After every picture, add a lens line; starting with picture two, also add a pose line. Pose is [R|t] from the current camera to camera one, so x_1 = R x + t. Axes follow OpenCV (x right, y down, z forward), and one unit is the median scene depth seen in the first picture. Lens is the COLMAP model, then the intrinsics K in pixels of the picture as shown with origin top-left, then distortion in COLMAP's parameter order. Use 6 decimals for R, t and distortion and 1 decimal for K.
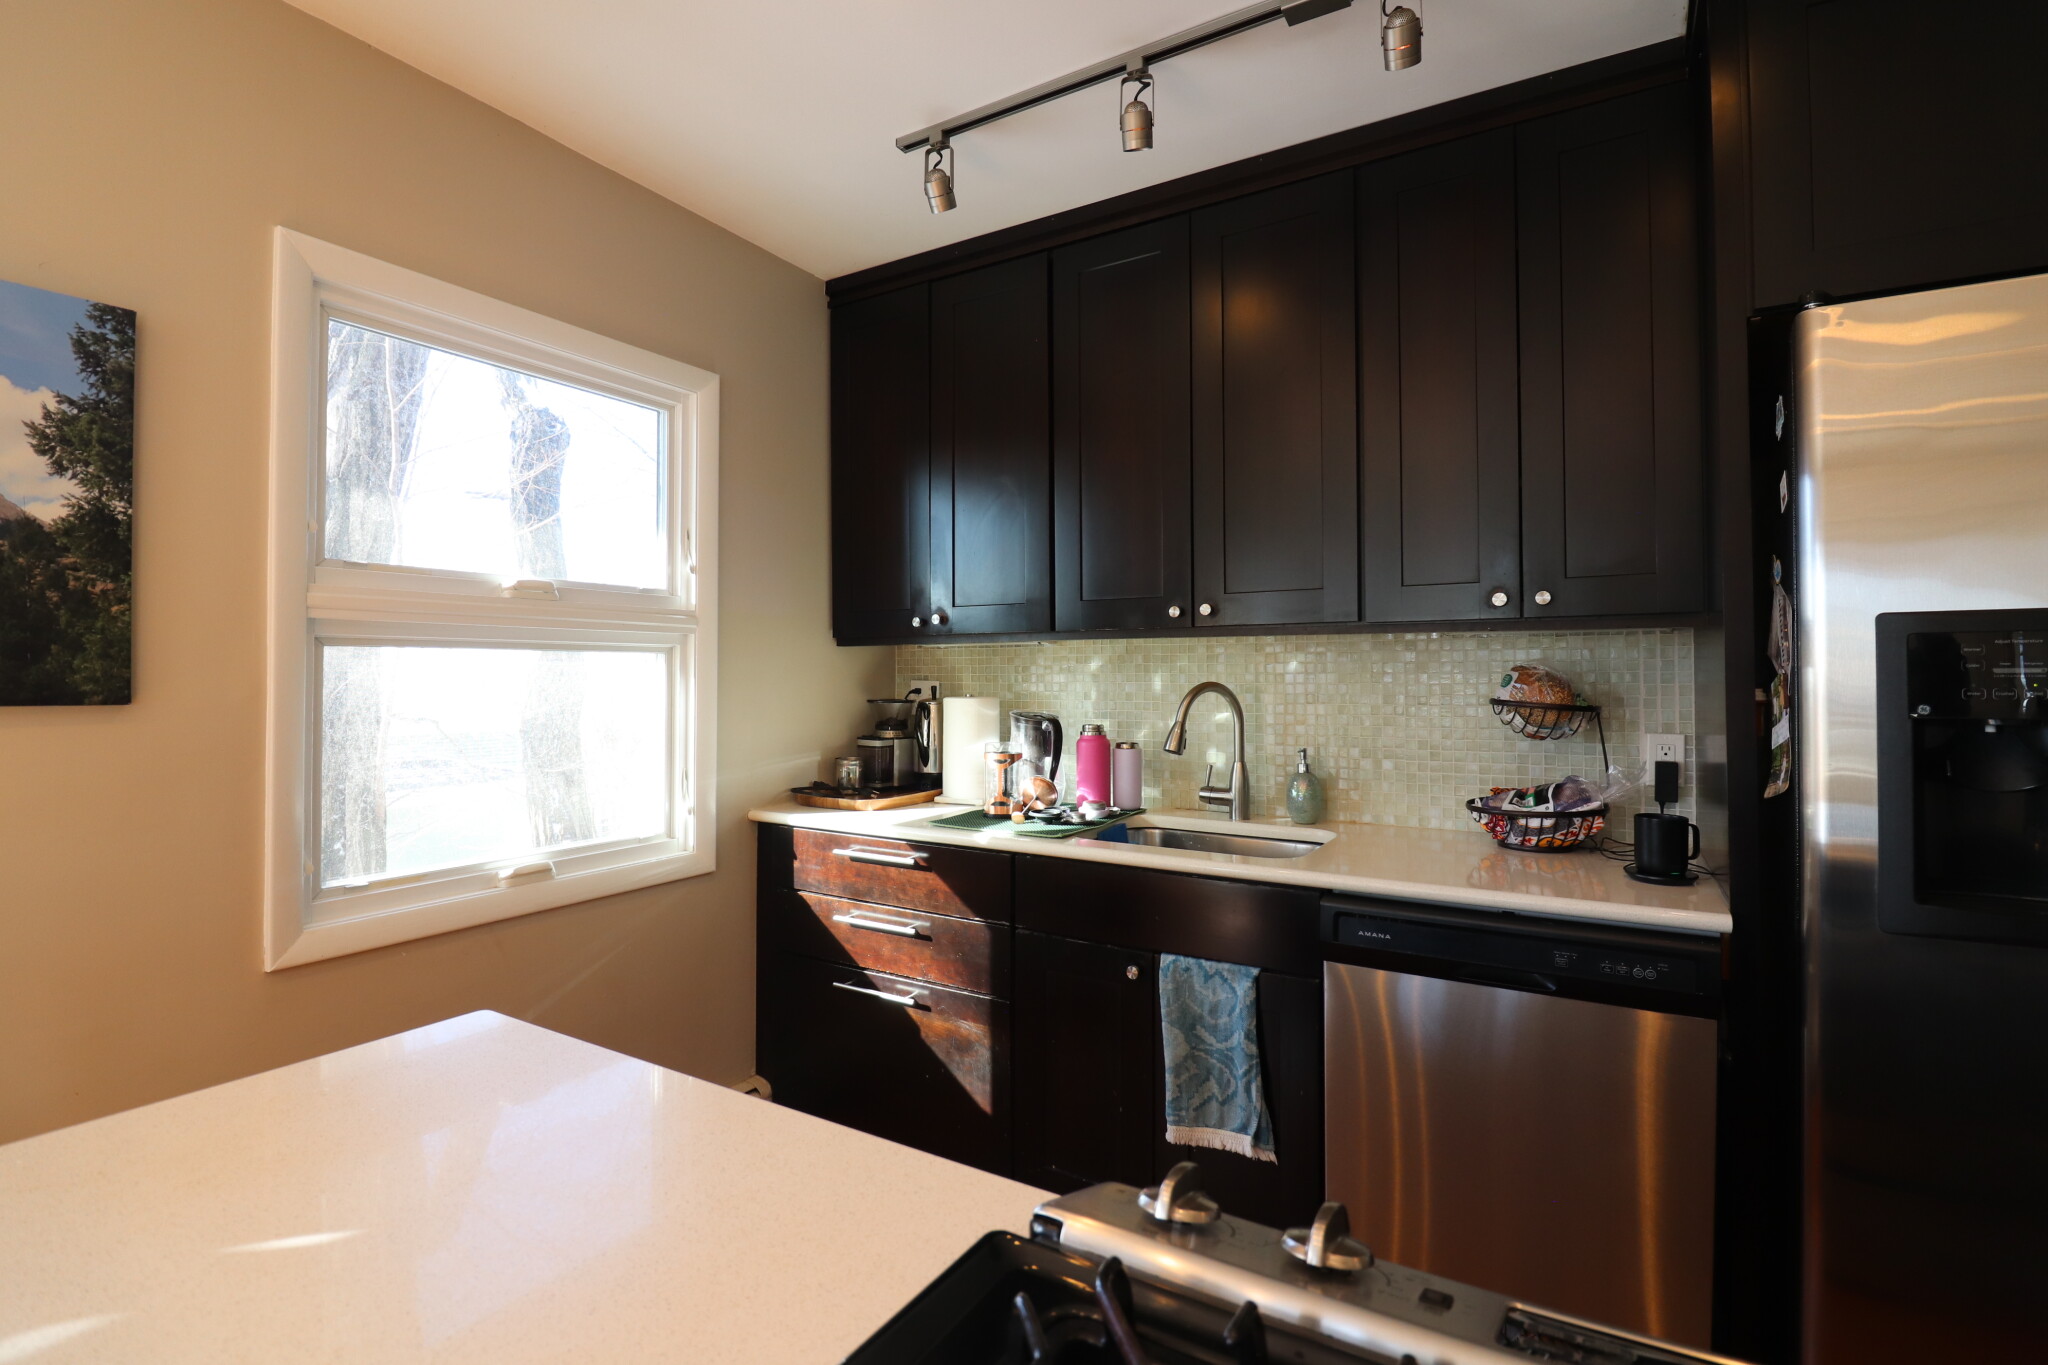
lens RADIAL K [[961.0, 0, 1022.4], [0, 961.0, 667.2], [0, 0, 1]] dist [0.000169, -0.014172]
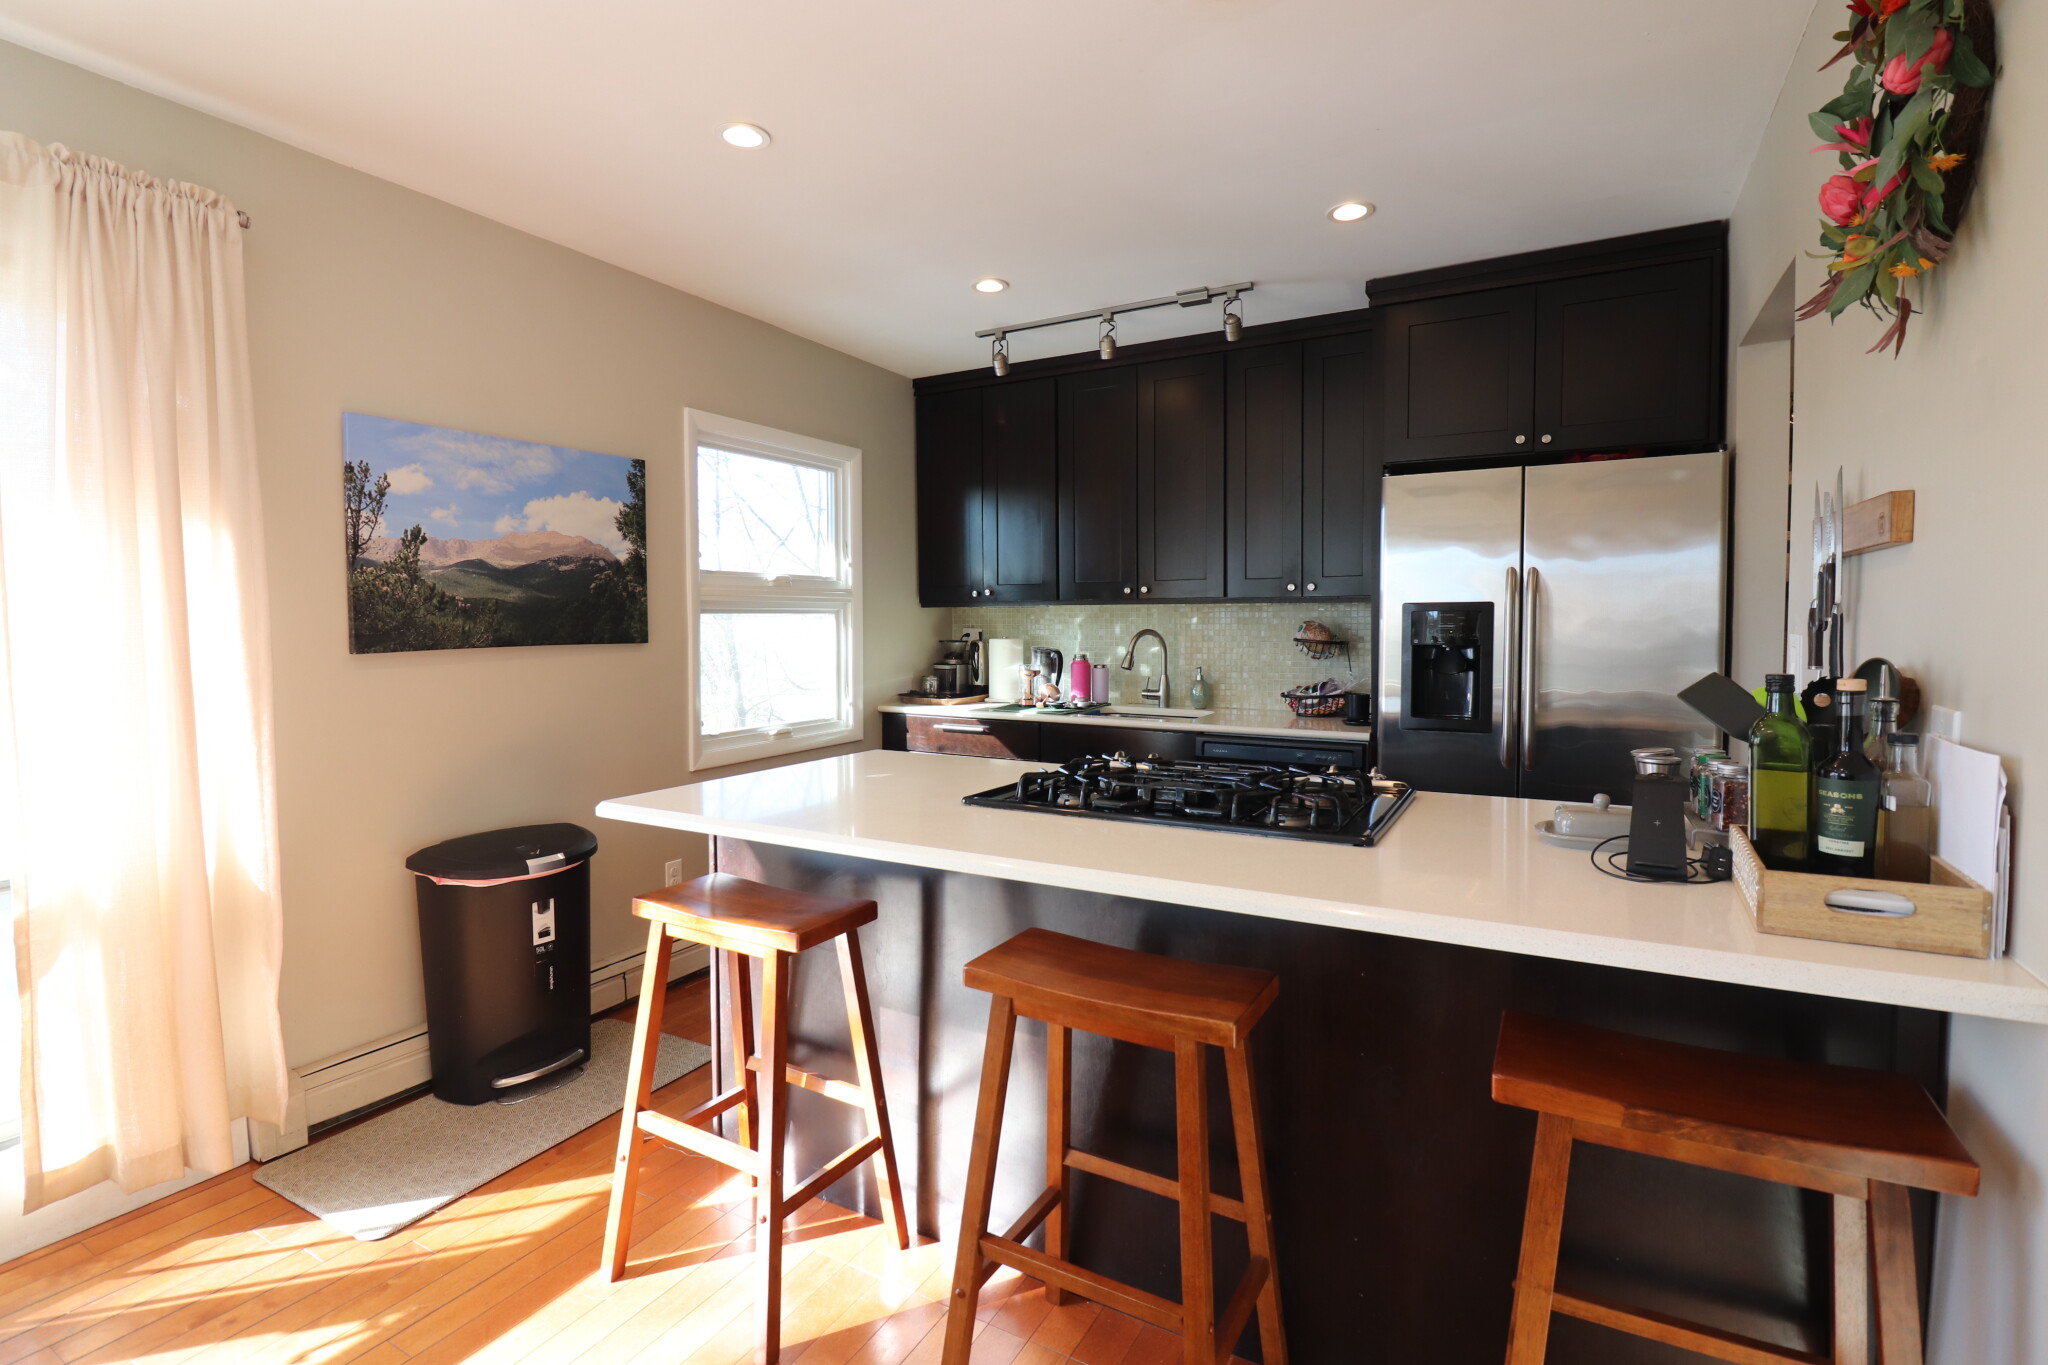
lens RADIAL K [[961.0, 0, 1022.4], [0, 961.0, 667.2], [0, 0, 1]] dist [0.000169, -0.014172]
pose [[0.999360, -0.004881, 0.035427, -0.095195], [0.002757, 0.998209, 0.059754, -0.020750], [-0.035655, -0.059618, 0.997584, -0.741123]]
